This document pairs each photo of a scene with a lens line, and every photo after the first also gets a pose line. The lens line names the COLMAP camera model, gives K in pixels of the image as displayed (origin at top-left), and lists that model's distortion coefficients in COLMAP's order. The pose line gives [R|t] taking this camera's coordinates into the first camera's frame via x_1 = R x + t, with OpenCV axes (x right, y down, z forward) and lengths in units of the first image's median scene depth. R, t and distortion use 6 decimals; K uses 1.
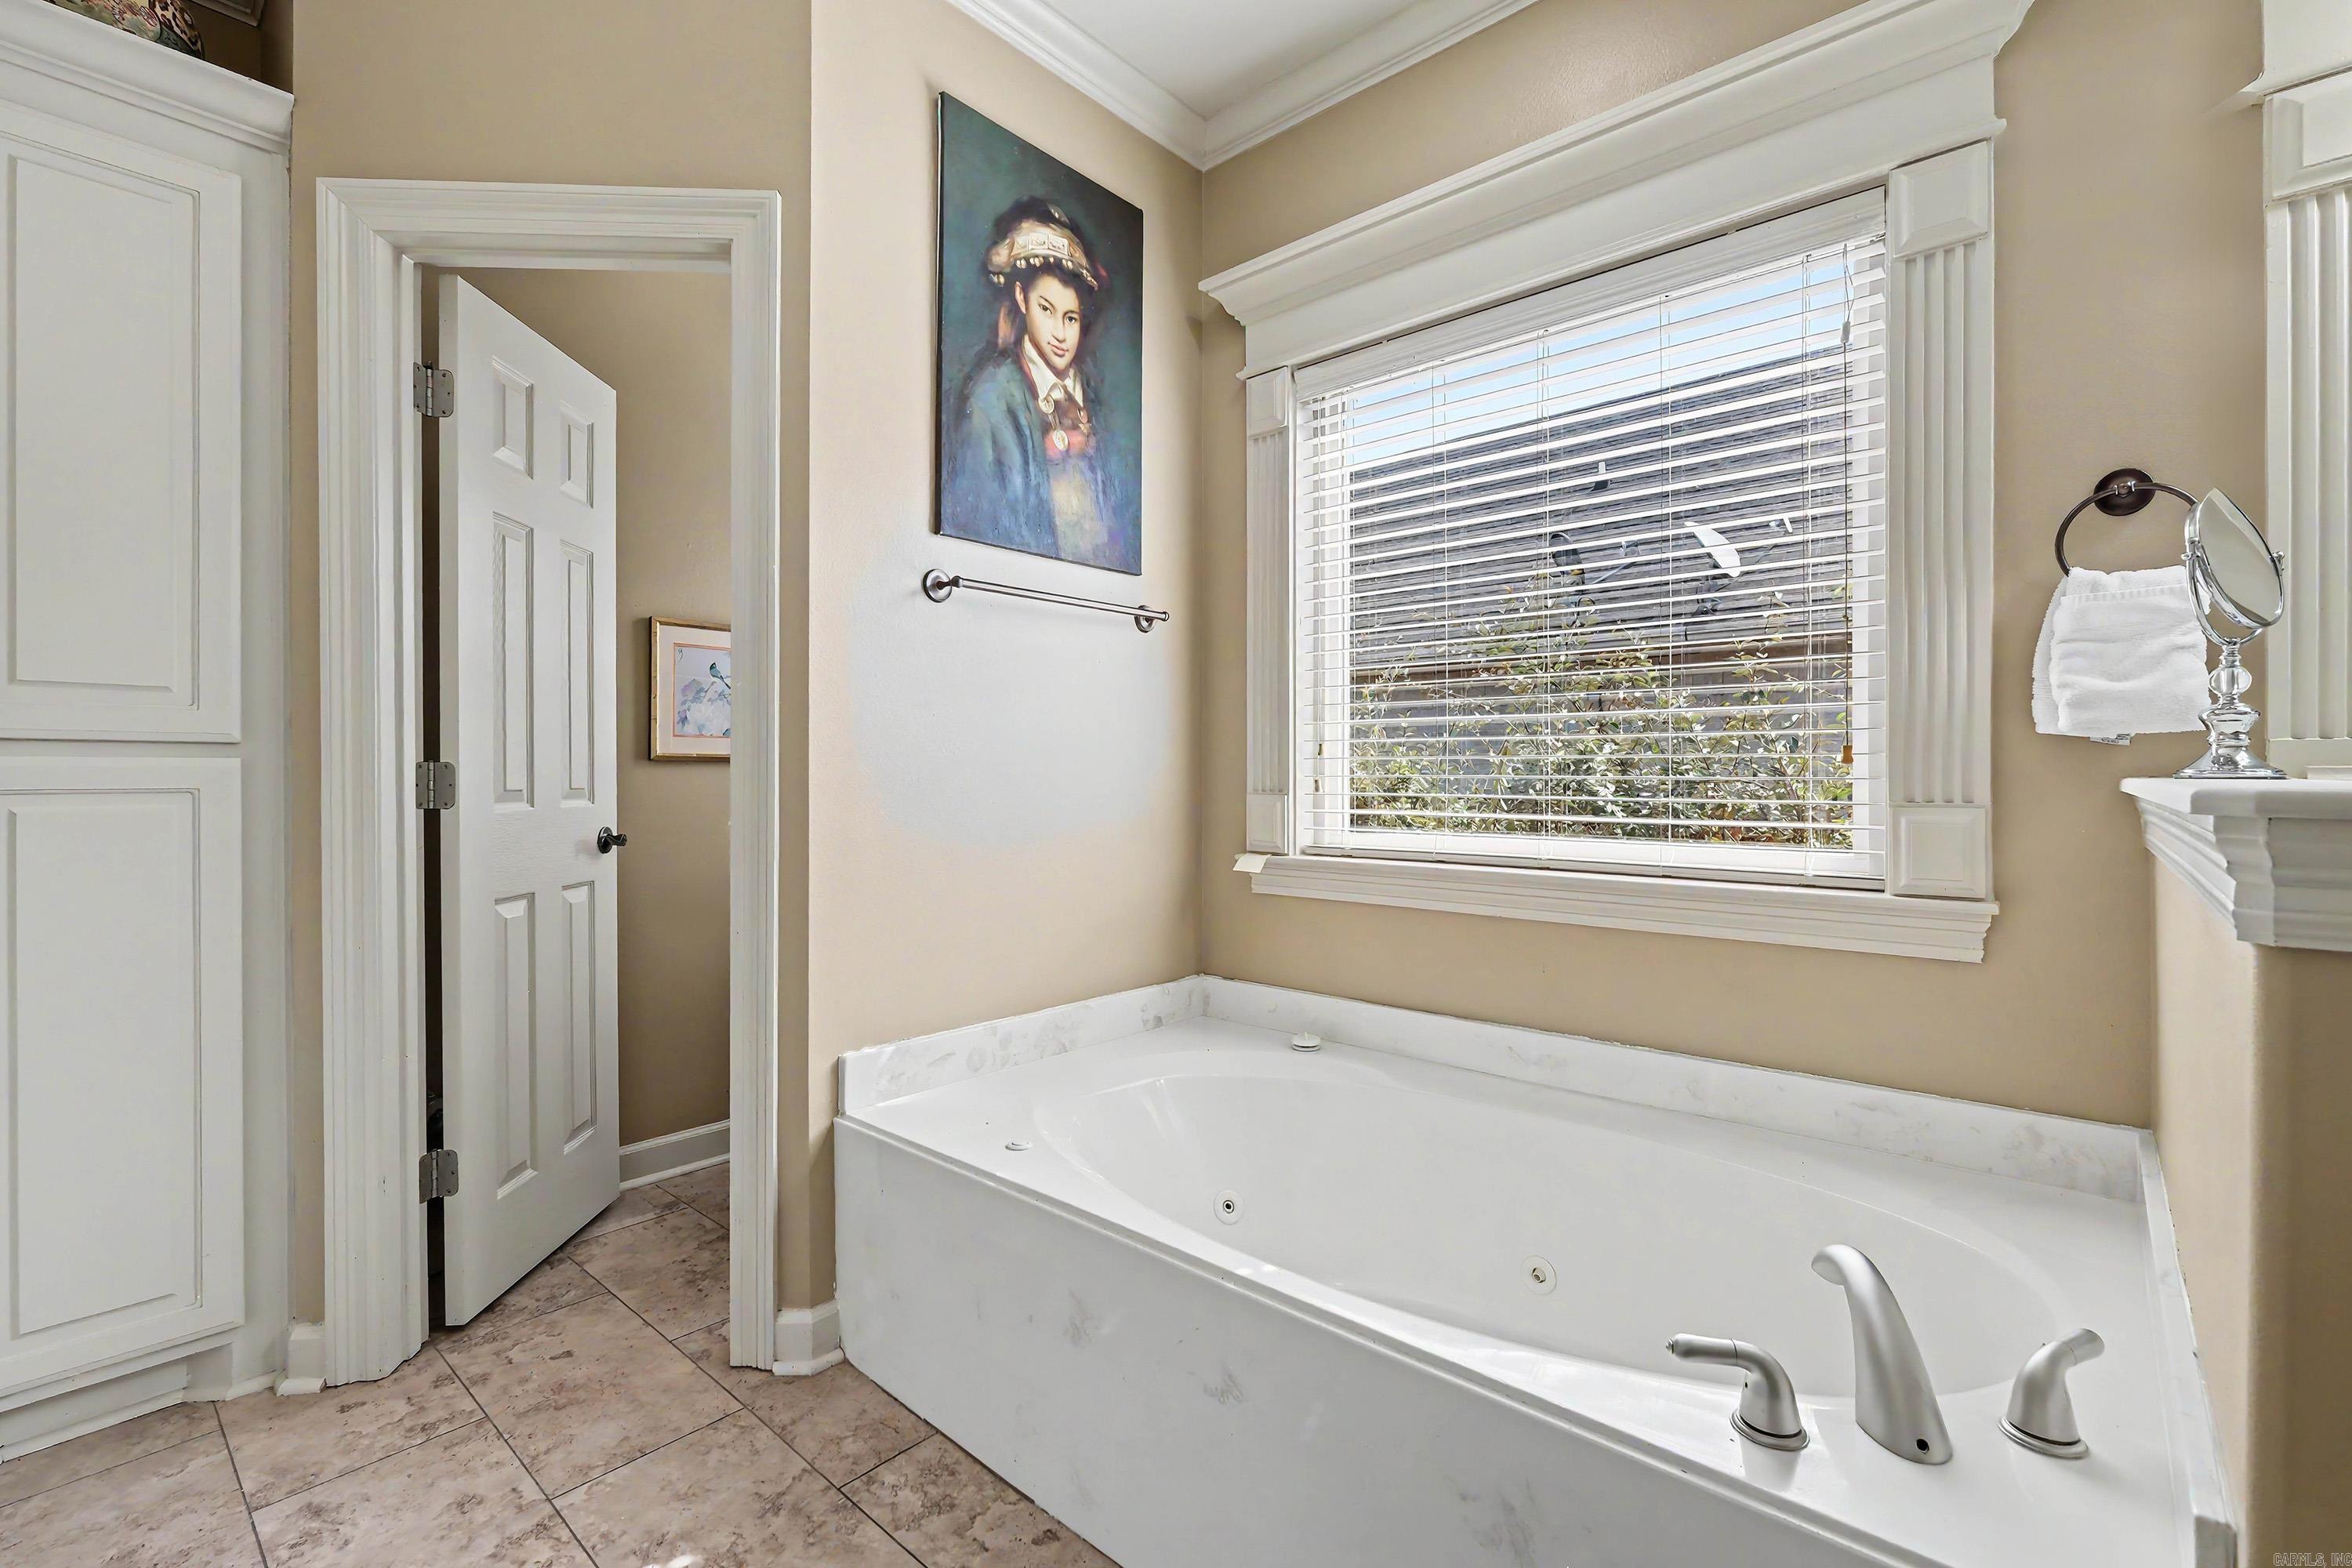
lens RADIAL K [[1026.5, 0, 1172.6], [0, 1026.5, 775.4], [0, 0, 1]] dist [-0.004873, 0.000401]
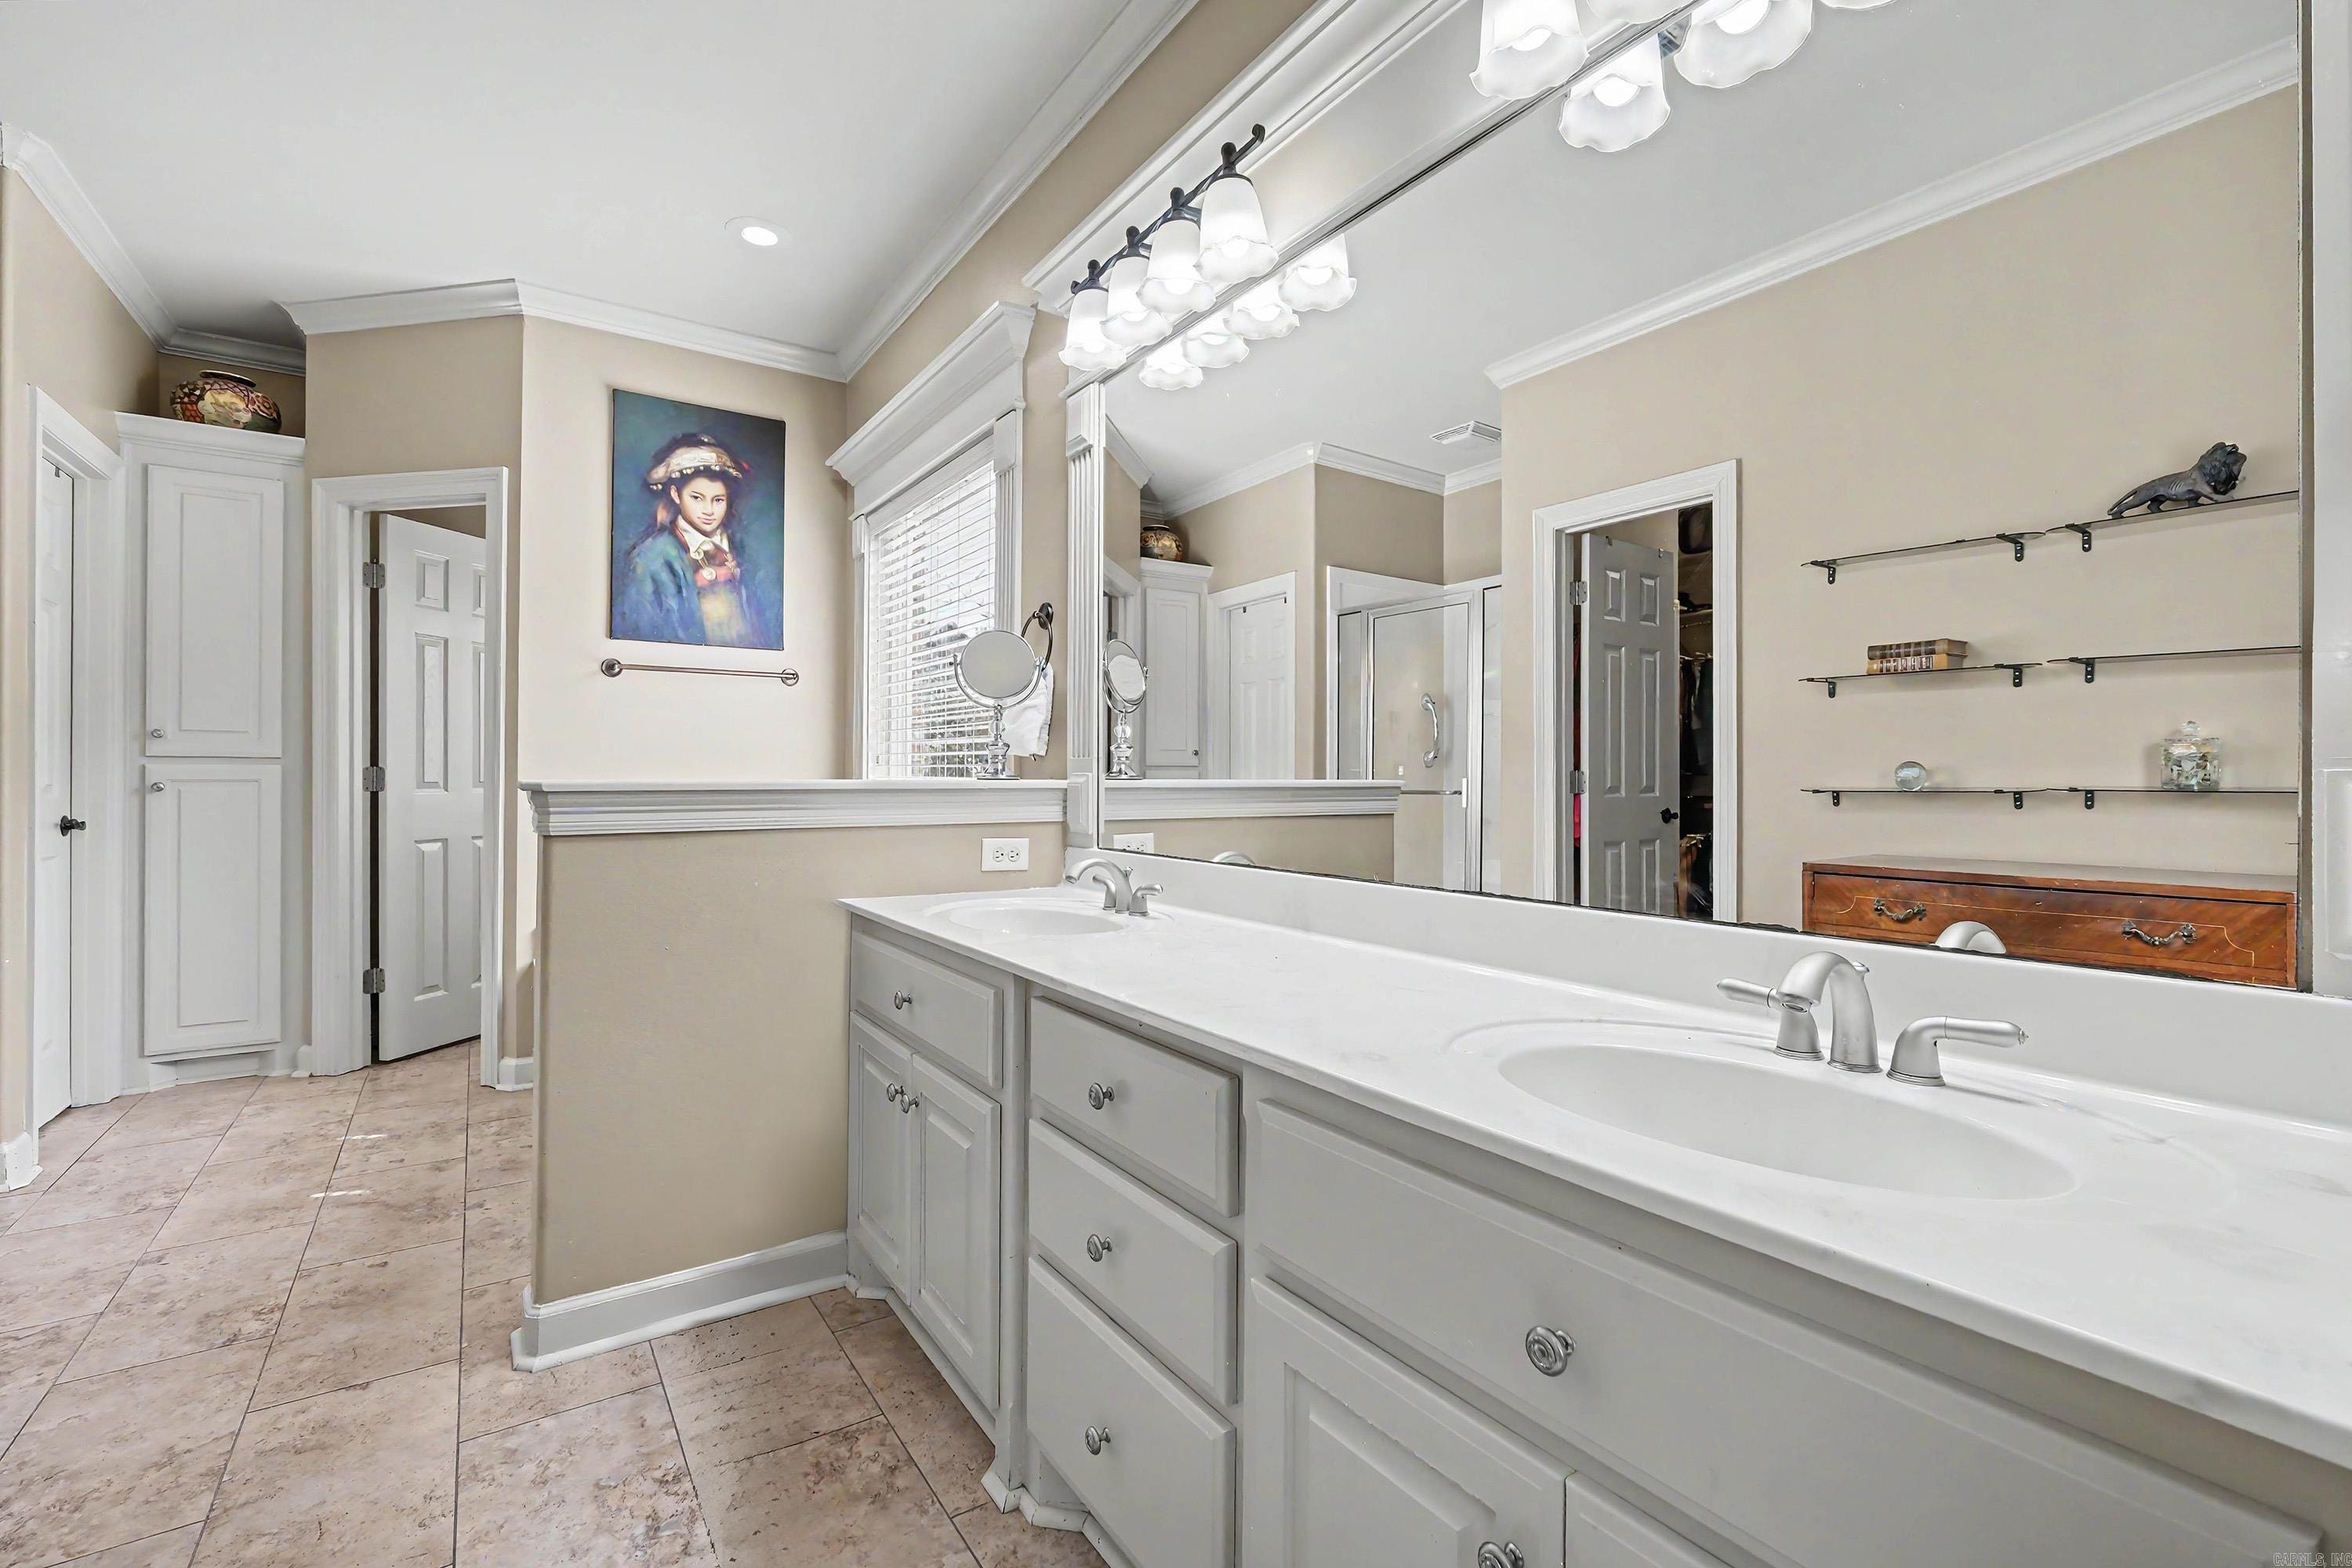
lens RADIAL K [[1026.5, 0, 1176.5], [0, 1026.5, 771.5], [0, 0, 1]] dist [-0.004873, 0.000401]
pose [[0.969336, 0.003001, -0.245722, 1.082157], [-0.004163, 0.999982, -0.004208, -0.002621], [0.245705, 0.005102, 0.969331, -0.444544]]
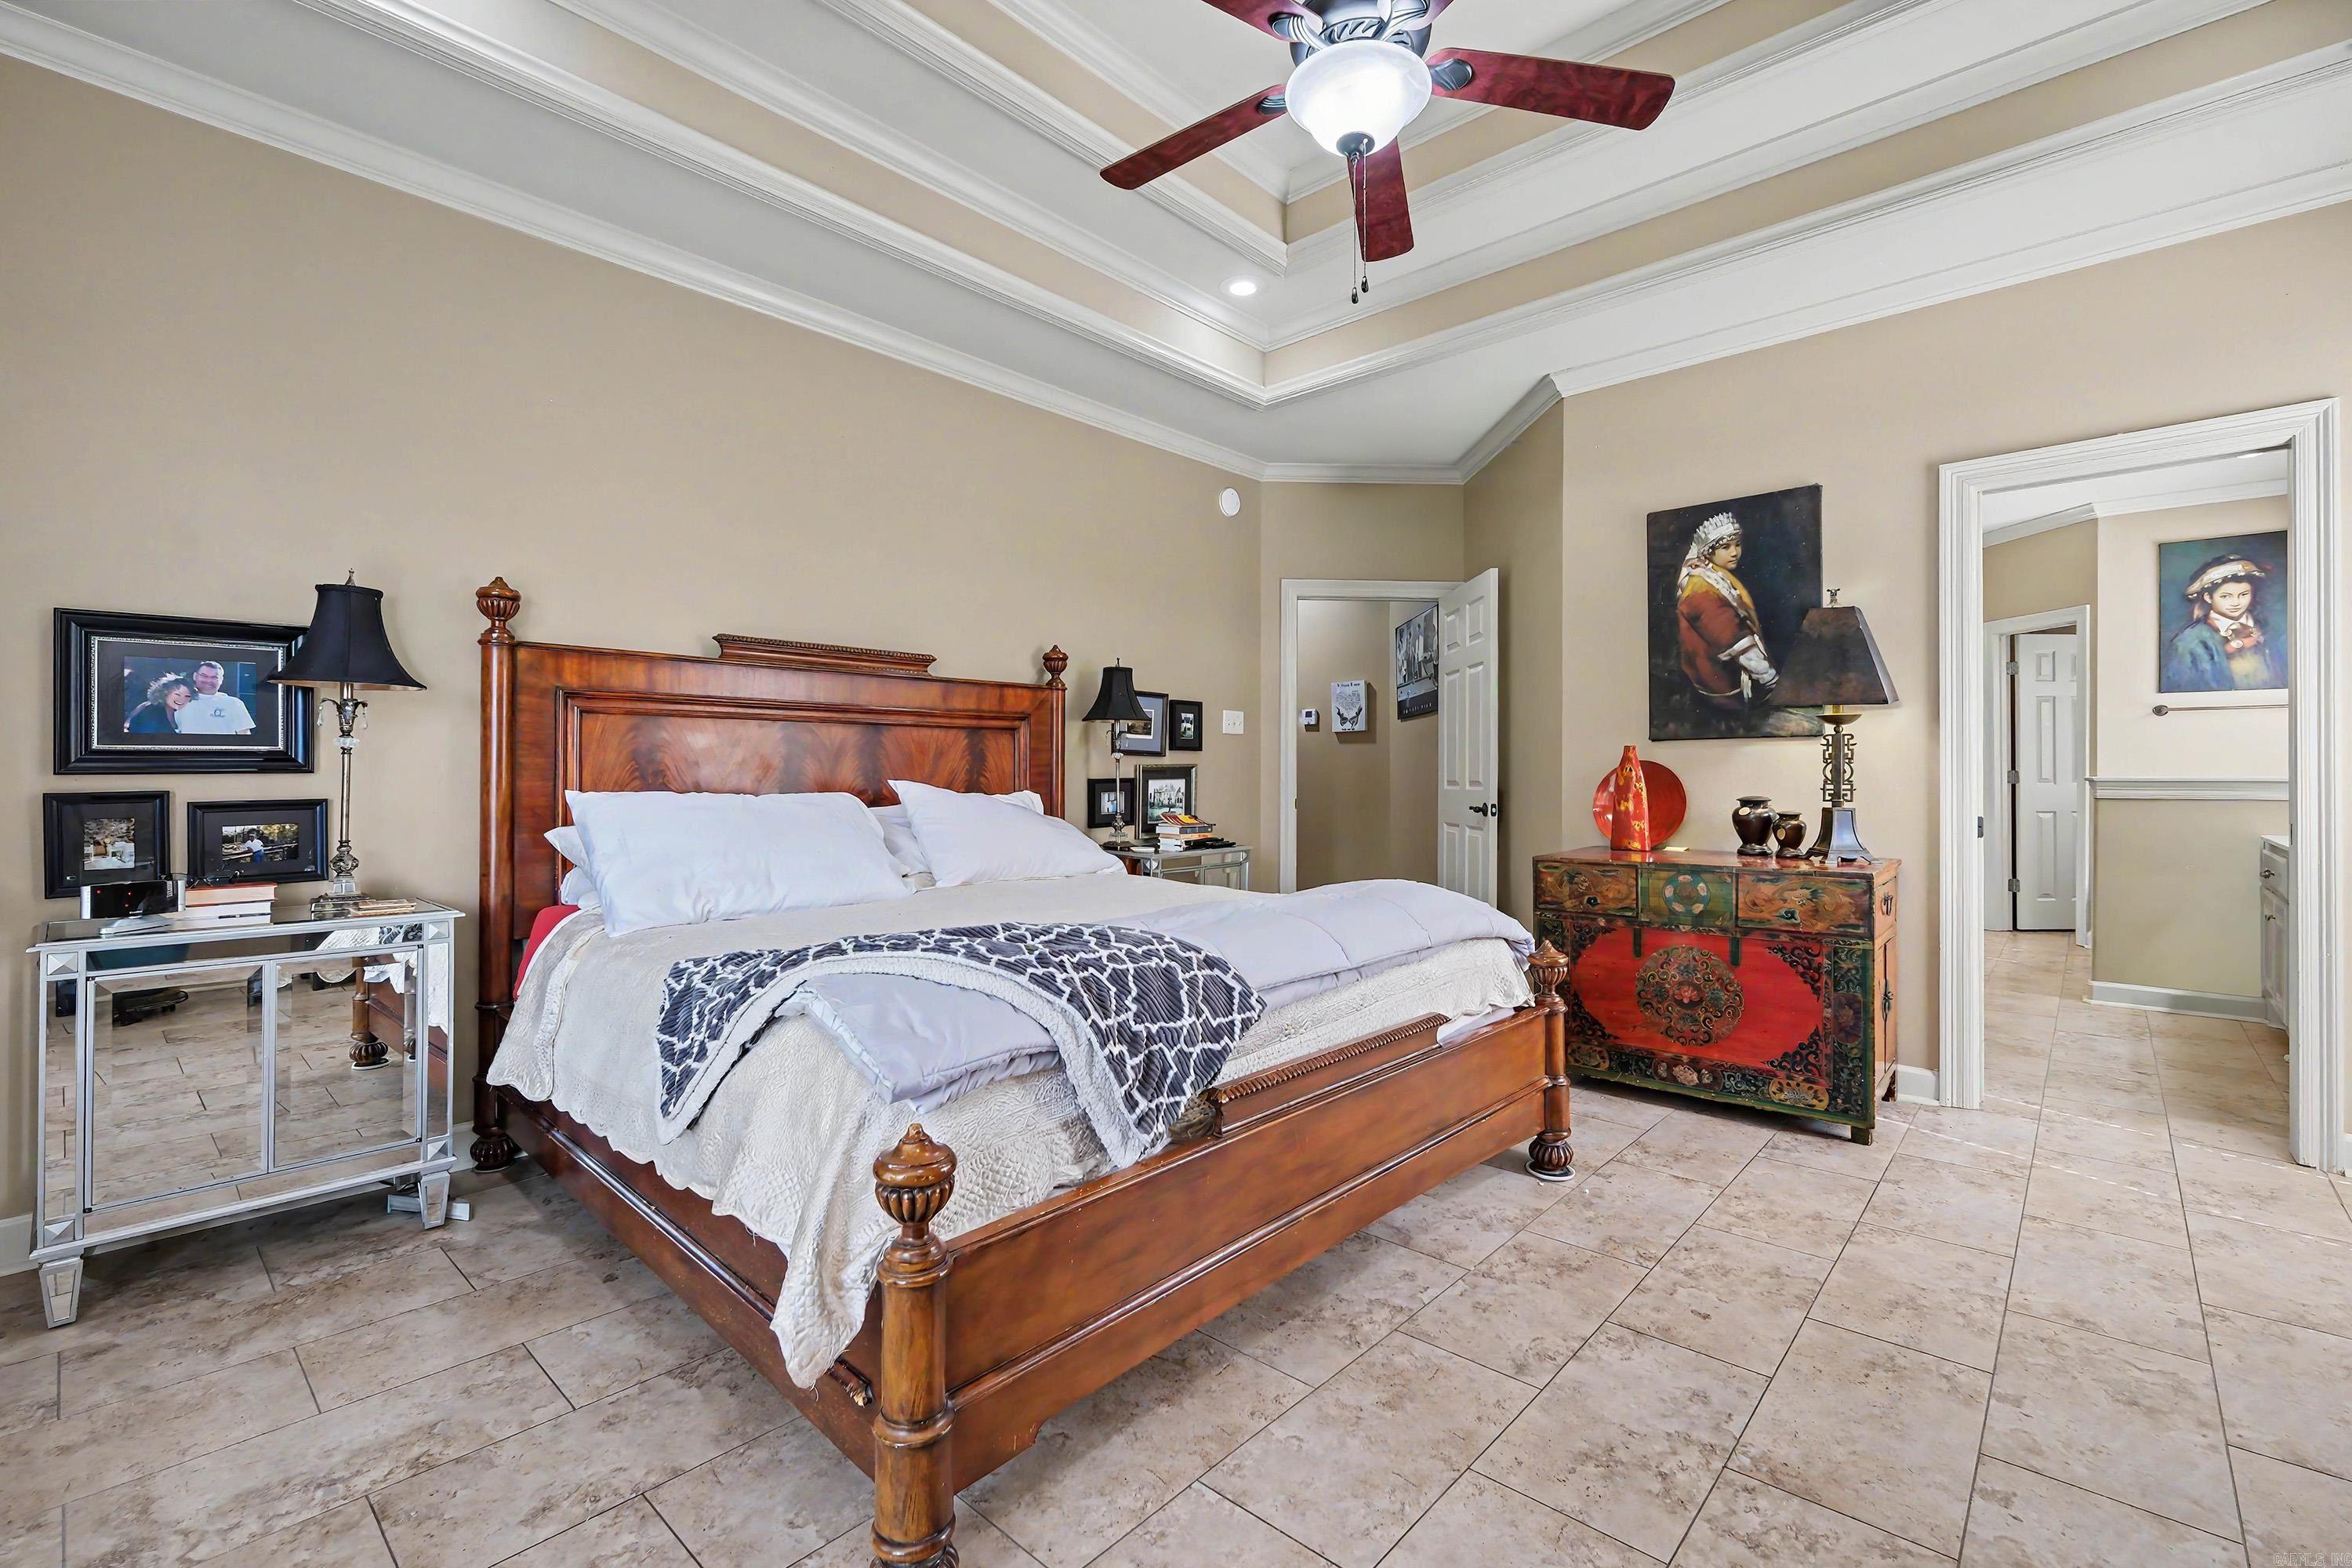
lens RADIAL K [[1026.5, 0, 1162.9], [0, 1026.5, 765.9], [0, 0, 1]] dist [-0.004873, 0.000401]
pose [[-0.019933, -0.004165, -0.999793, 2.603371], [-0.001718, 0.999990, -0.004132, -0.007974], [0.999800, 0.001635, -0.019939, -1.702428]]
